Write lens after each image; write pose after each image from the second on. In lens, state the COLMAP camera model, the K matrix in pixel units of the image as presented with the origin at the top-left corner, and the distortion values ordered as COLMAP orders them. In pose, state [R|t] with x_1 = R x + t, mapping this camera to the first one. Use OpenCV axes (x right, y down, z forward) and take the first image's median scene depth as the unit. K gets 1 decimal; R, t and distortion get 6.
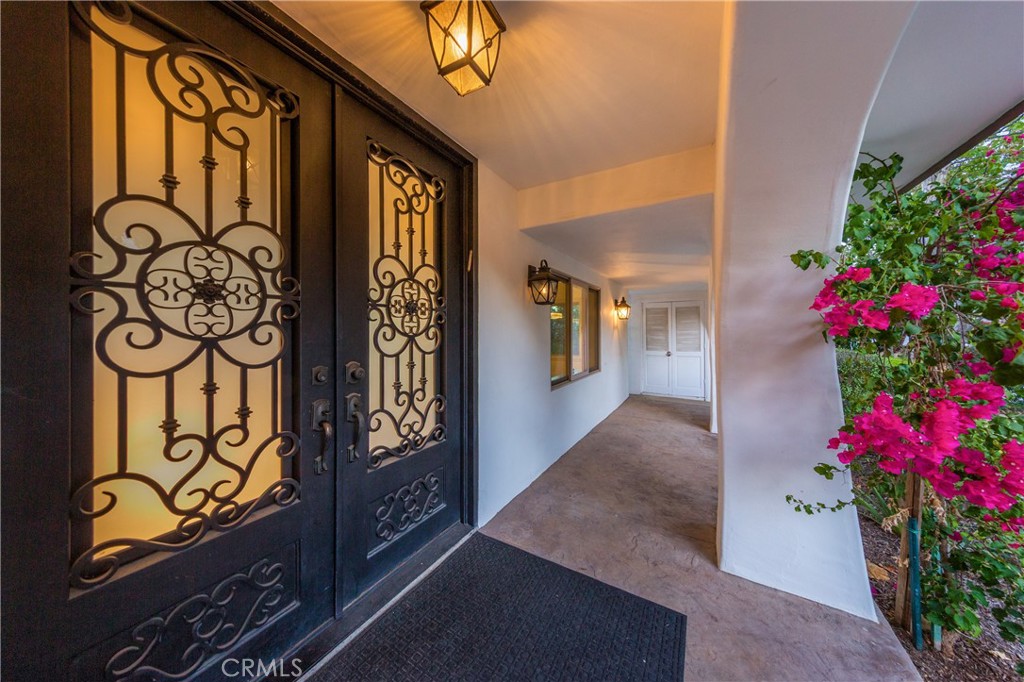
lens RADIAL K [[331.5, 0, 513.2], [0, 331.5, 333.5], [0, 0, 1]] dist [0.000211, -0.000123]
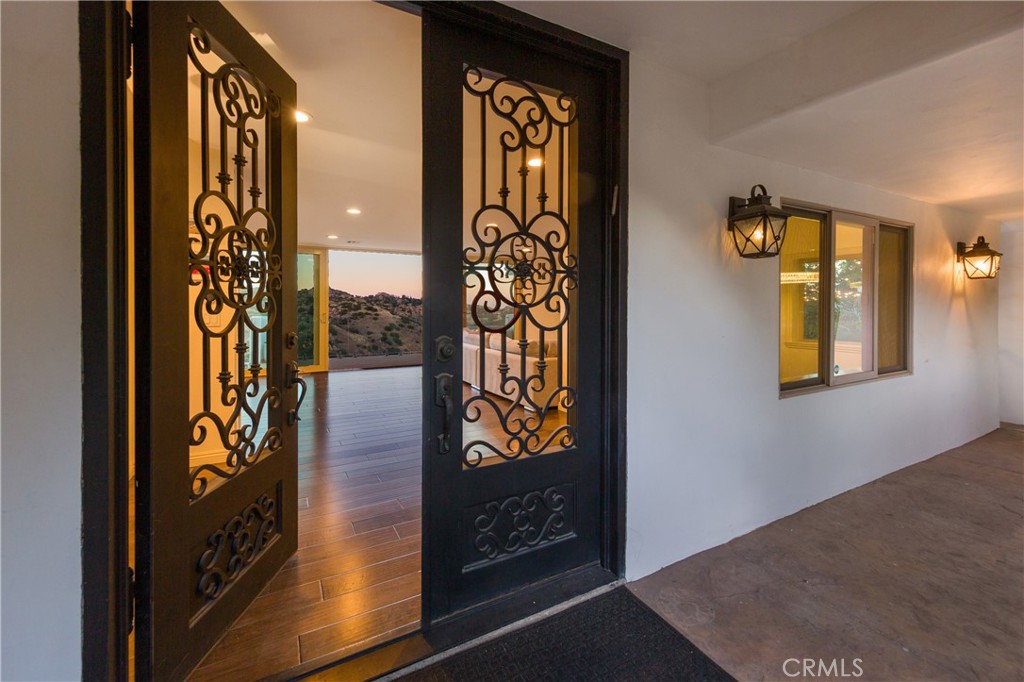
lens RADIAL K [[418.6, 0, 499.0], [0, 418.6, 307.1], [0, 0, 1]] dist [0.000943, -0.000401]
pose [[0.848028, 0.011470, -0.529827, 0.159023], [-0.006753, 0.999918, 0.010837, -0.001455], [0.529909, -0.005612, 0.848036, 0.133243]]
